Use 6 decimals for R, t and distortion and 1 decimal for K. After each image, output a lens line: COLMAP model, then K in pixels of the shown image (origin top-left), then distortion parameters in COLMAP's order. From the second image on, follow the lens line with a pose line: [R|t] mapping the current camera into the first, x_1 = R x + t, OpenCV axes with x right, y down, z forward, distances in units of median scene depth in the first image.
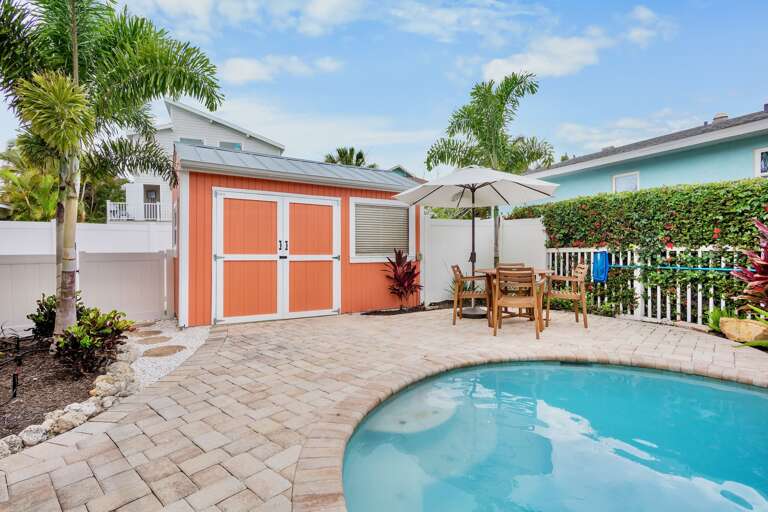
lens RADIAL K [[369.6, 0, 383.1], [0, 369.6, 251.4], [0, 0, 1]] dist [-0.005690, -0.000292]
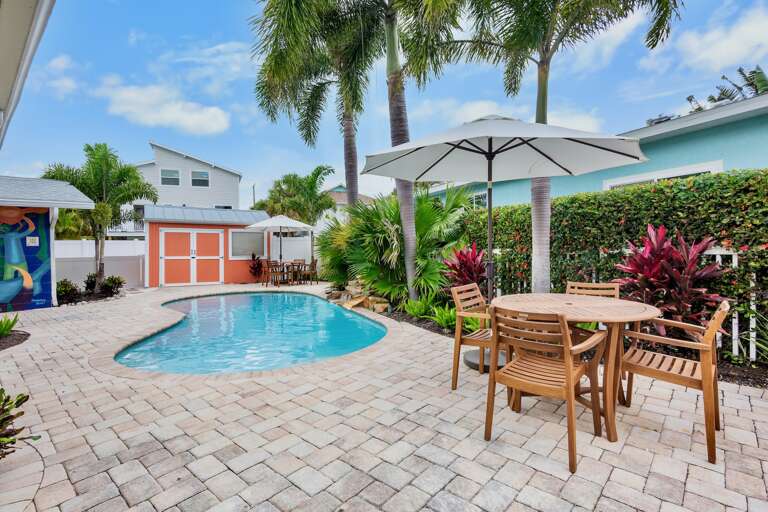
lens RADIAL K [[369.6, 0, 382.5], [0, 369.6, 244.9], [0, 0, 1]] dist [-0.005690, -0.000292]
pose [[0.999904, -0.005309, 0.012819, 0.790205], [0.005470, 0.999906, -0.012571, -0.024877], [-0.012751, 0.012640, 0.999839, -1.162048]]
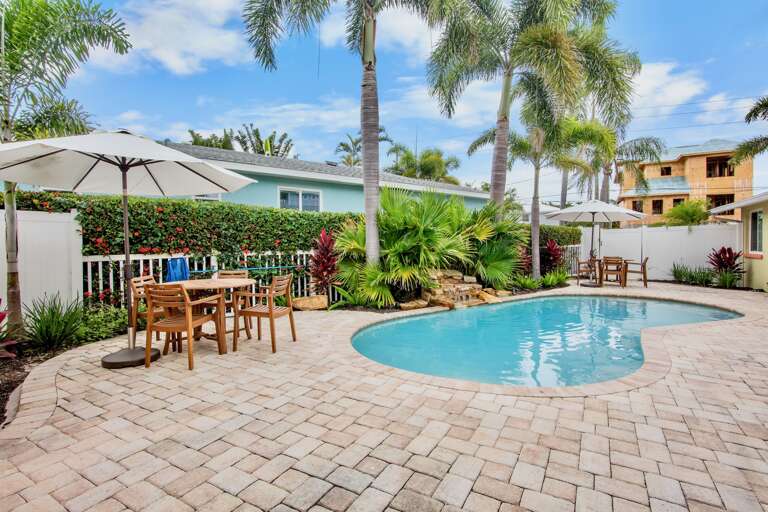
lens RADIAL K [[369.6, 0, 384.5], [0, 369.6, 253.6], [0, 0, 1]] dist [-0.005690, -0.000292]
pose [[-0.211214, -0.018084, 0.977273, -0.517662], [0.012617, 0.999695, 0.021226, -0.028081], [-0.977358, 0.016814, -0.210921, 0.757782]]
